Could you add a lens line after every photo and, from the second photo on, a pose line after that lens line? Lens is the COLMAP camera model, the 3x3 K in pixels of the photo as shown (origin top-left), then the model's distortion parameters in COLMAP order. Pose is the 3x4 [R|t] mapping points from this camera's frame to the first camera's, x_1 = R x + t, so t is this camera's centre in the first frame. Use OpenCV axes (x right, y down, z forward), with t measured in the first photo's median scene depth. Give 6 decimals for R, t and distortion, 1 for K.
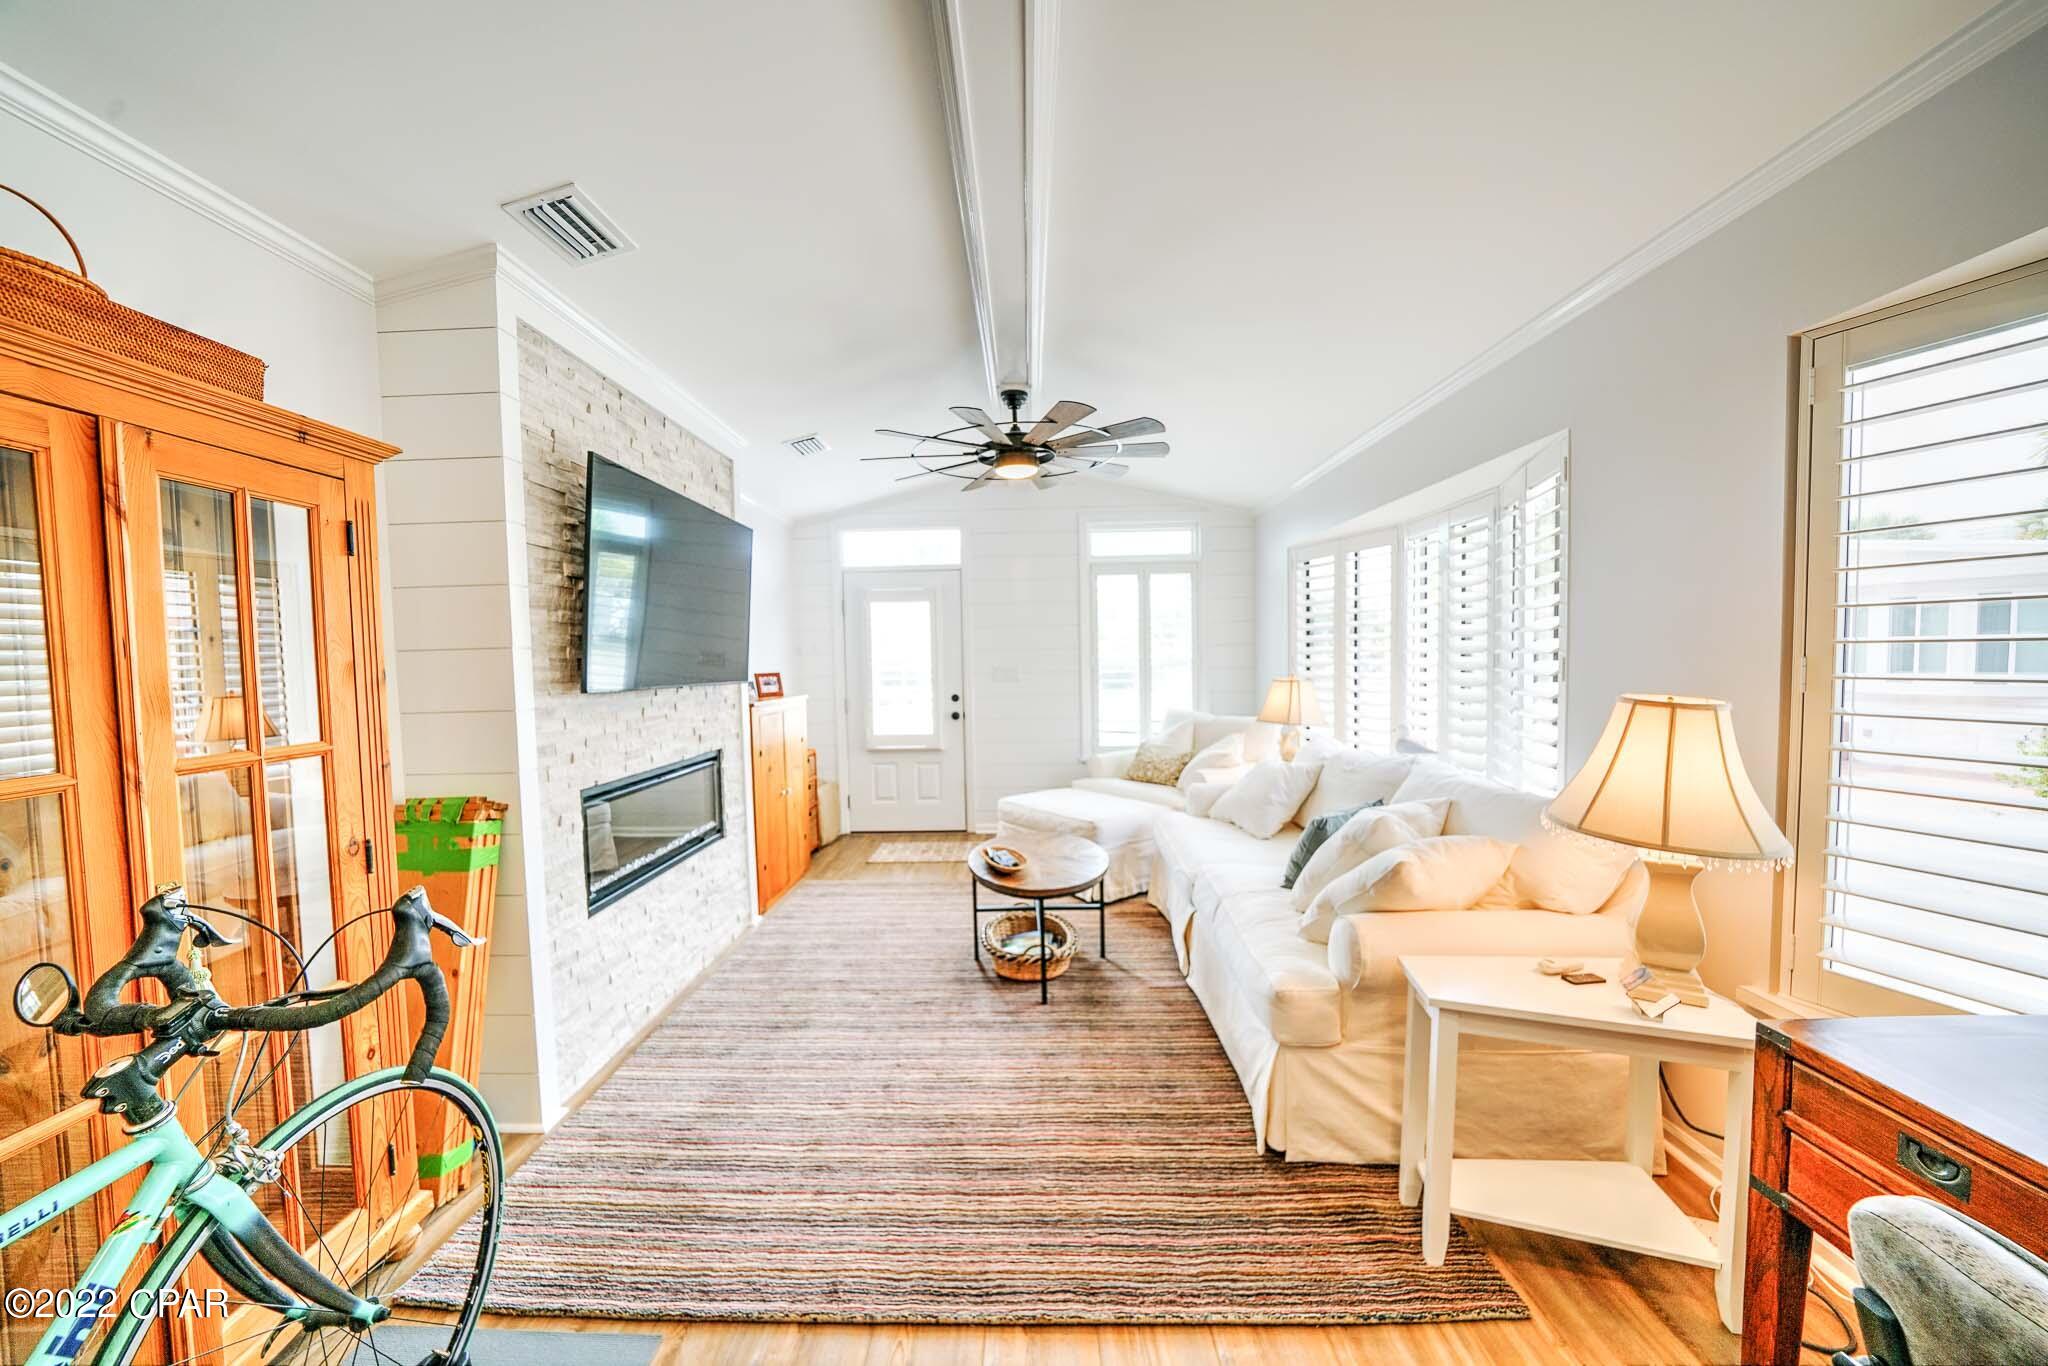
lens RADIAL K [[737.2, 0, 1007.2], [0, 737.2, 694.7], [0, 0, 1]] dist [-0.020898, 0.002971]
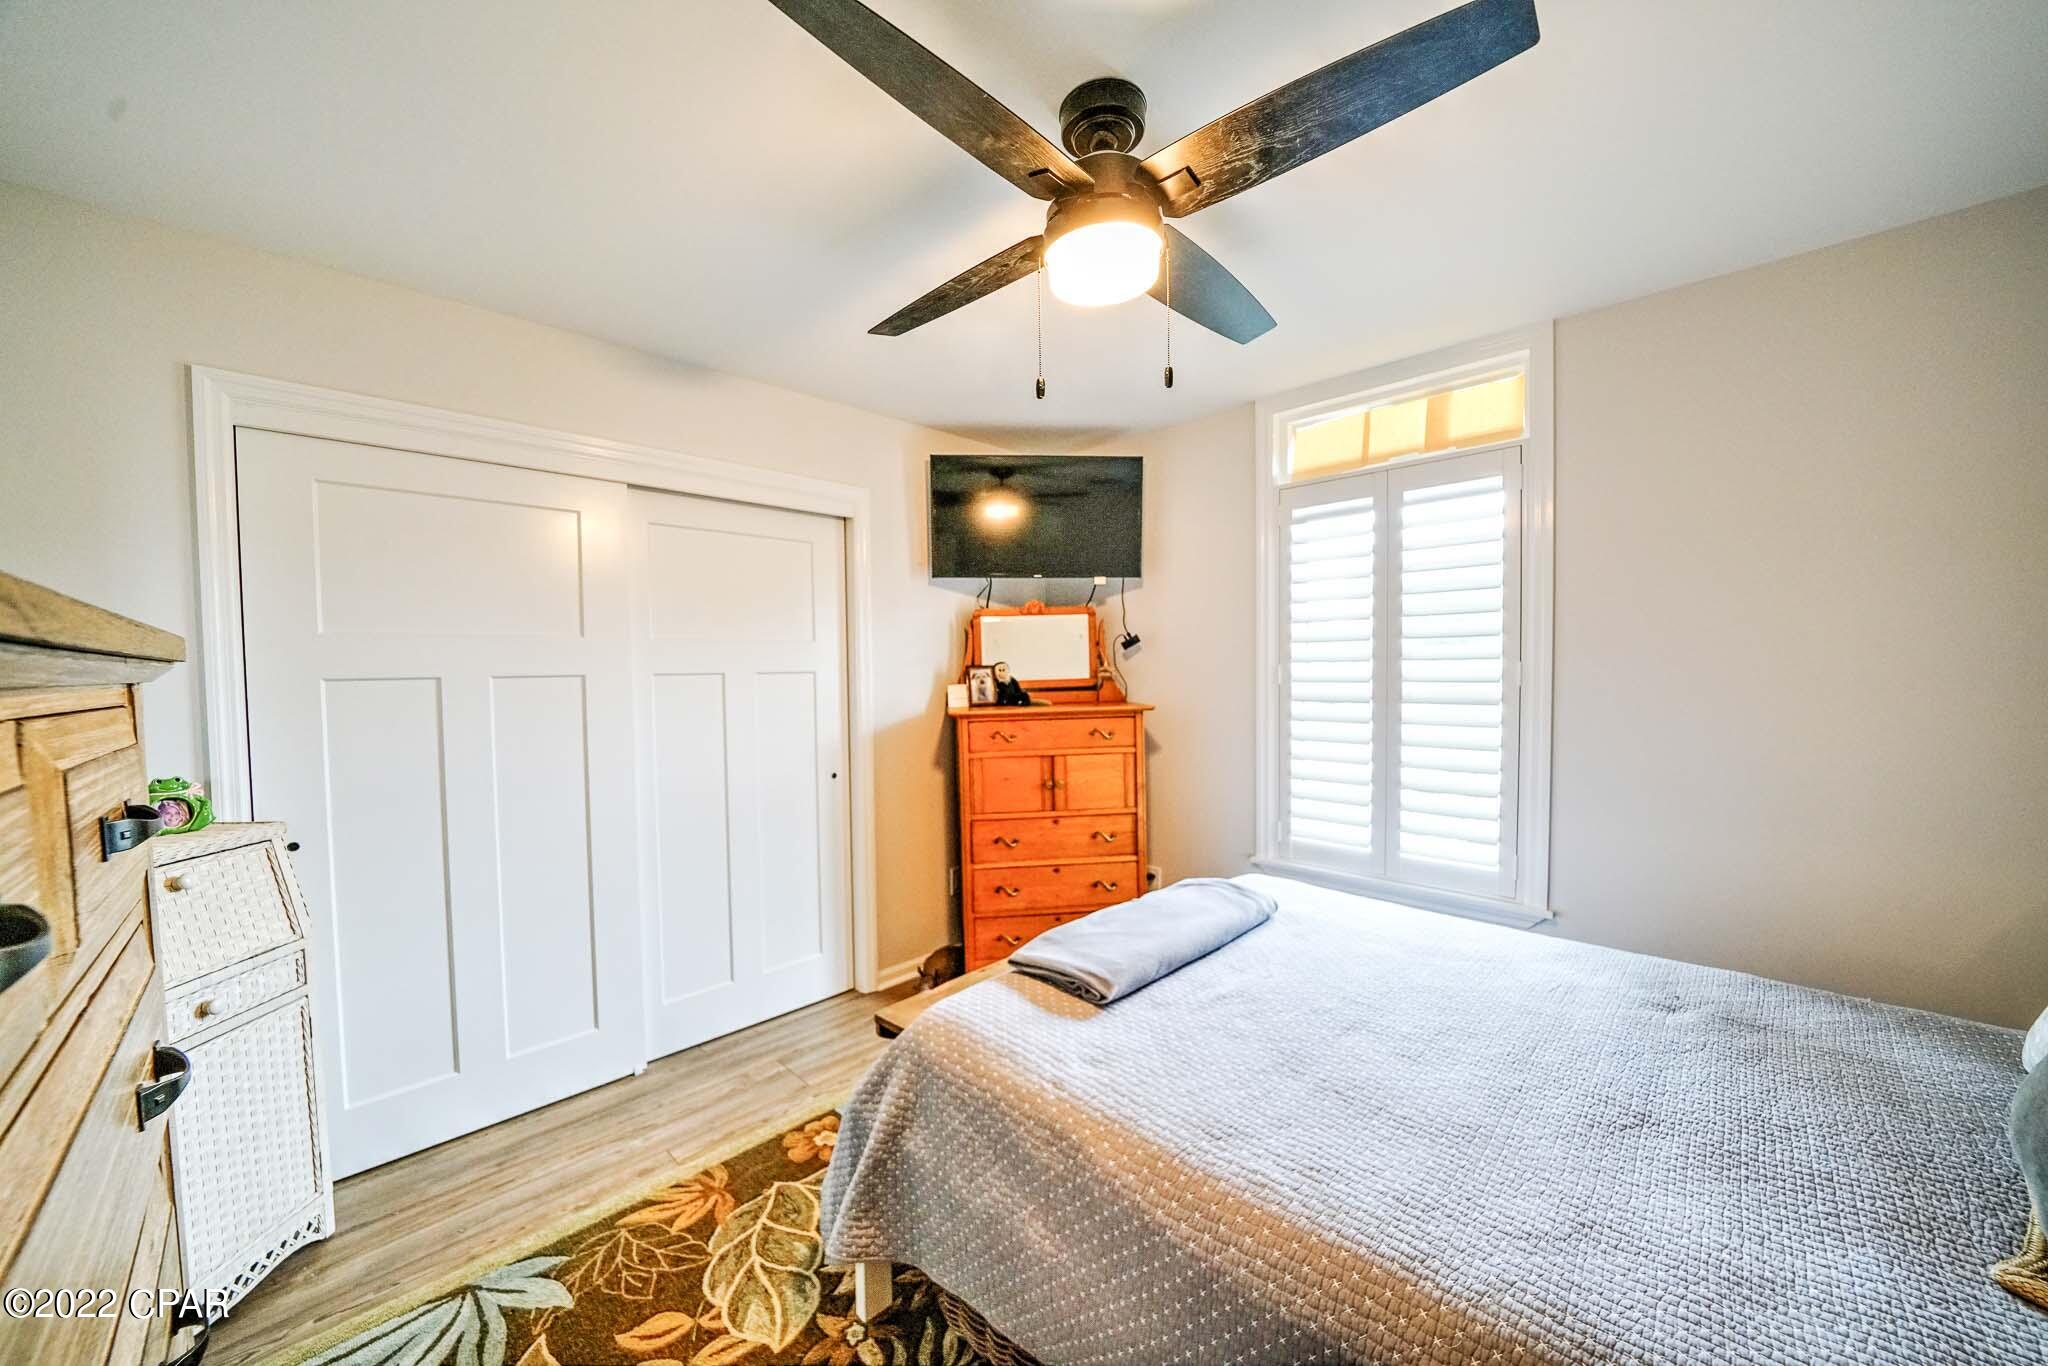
lens RADIAL K [[737.2, 0, 1007.2], [0, 737.2, 694.7], [0, 0, 1]] dist [-0.020898, 0.002971]
pose [[0.716123, 0.037562, -0.696962, 0.675854], [-0.038926, 0.999146, 0.013852, -0.078501], [0.696887, 0.017210, 0.716974, 1.045341]]
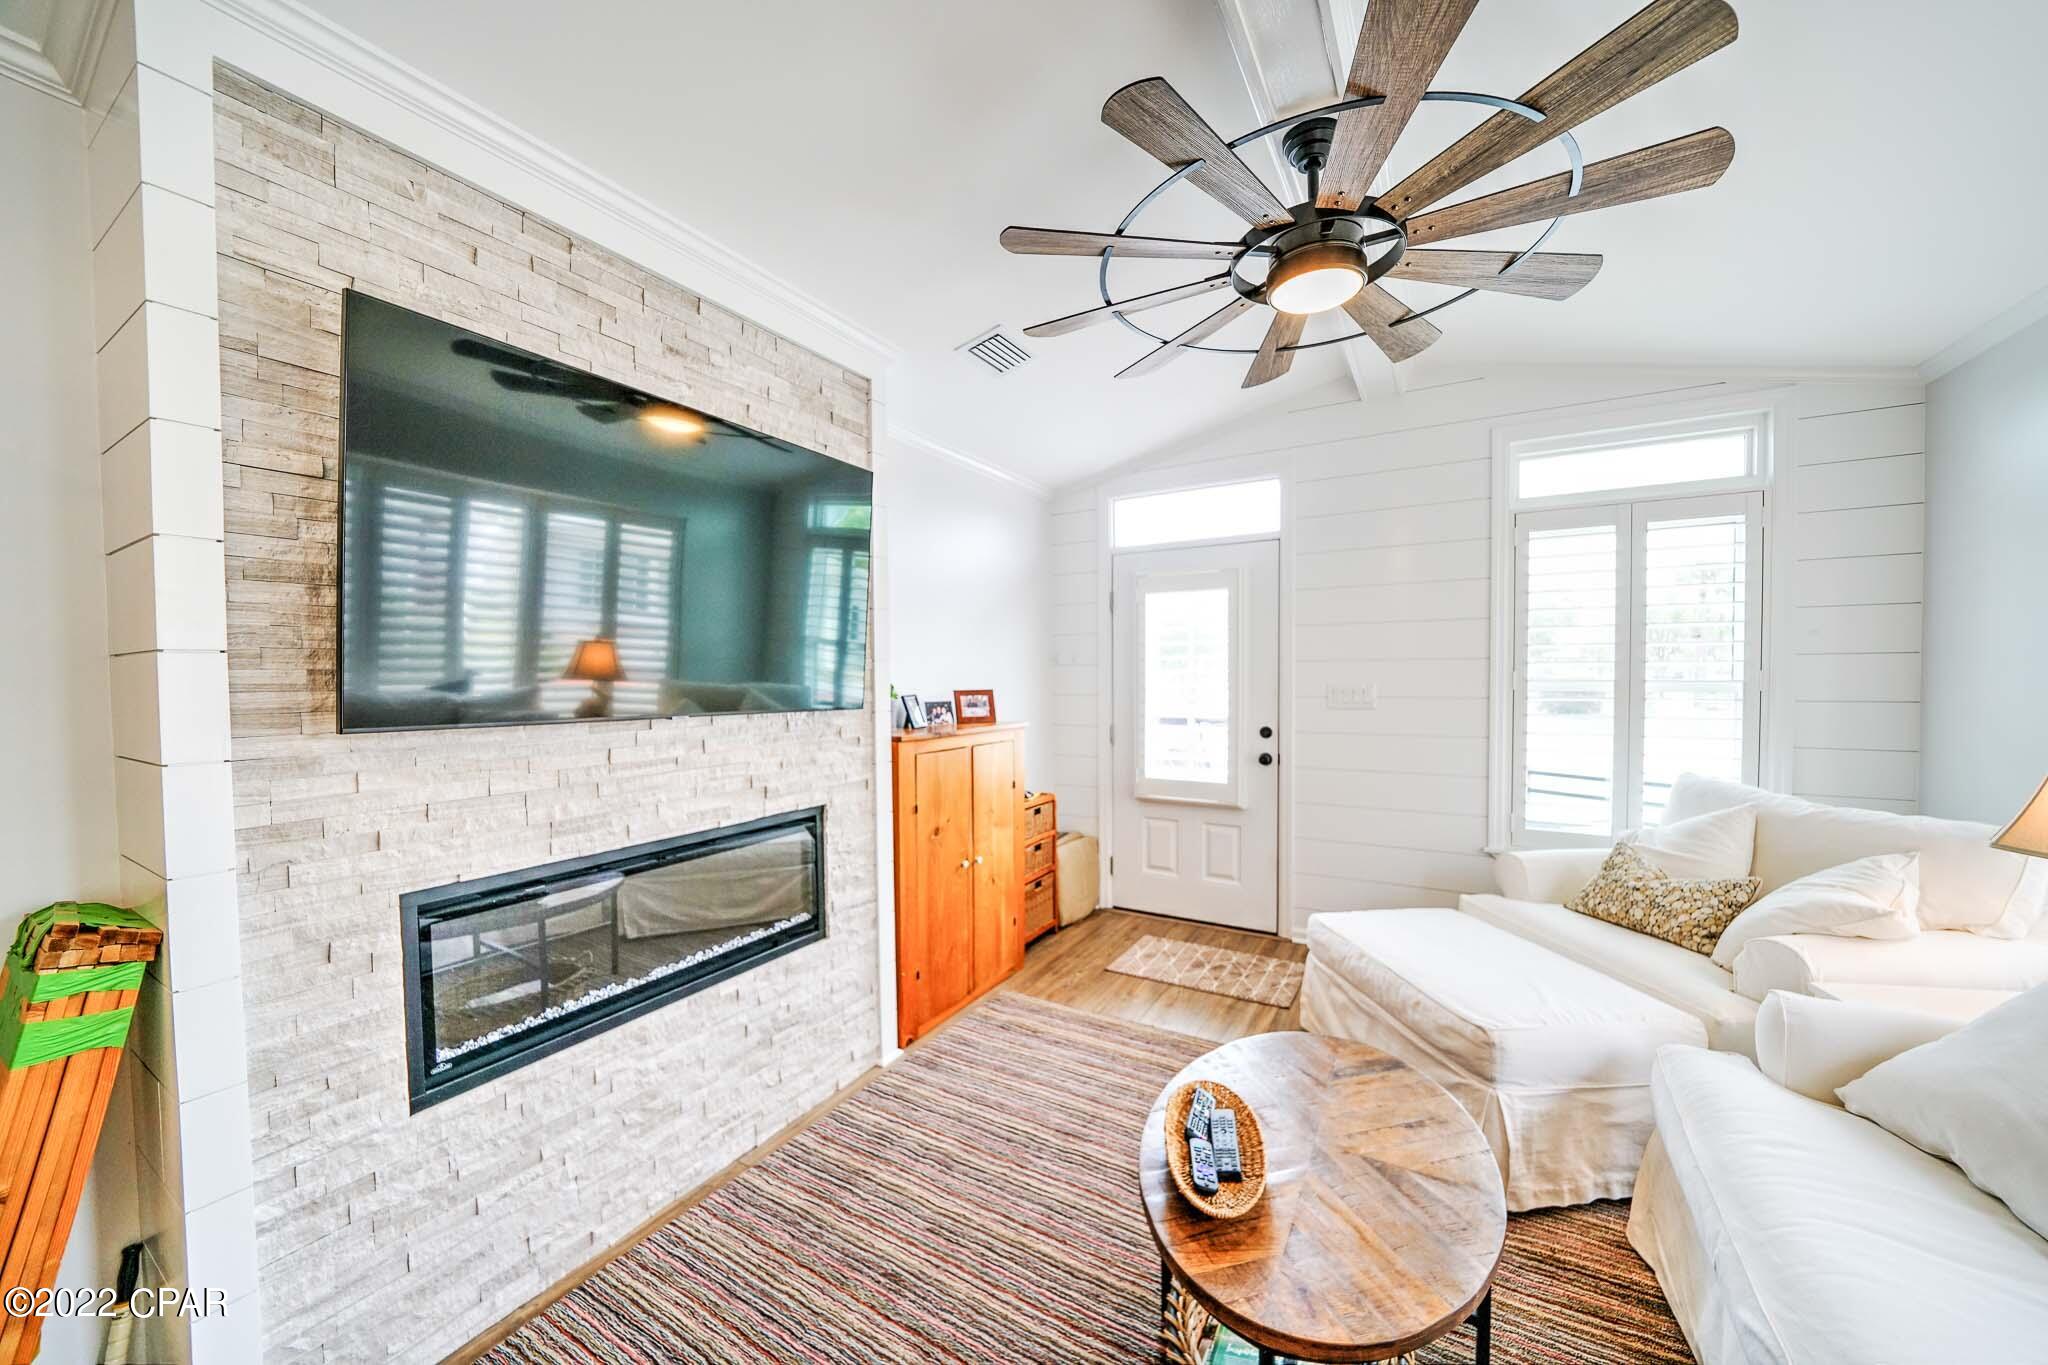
lens RADIAL K [[737.2, 0, 1007.2], [0, 737.2, 694.2], [0, 0, 1]] dist [-0.020898, 0.002971]
pose [[0.871186, 0.027366, -0.490190, 0.102335], [-0.034594, 0.999385, -0.005689, -0.037106], [0.489733, 0.021914, 0.871597, 0.622702]]
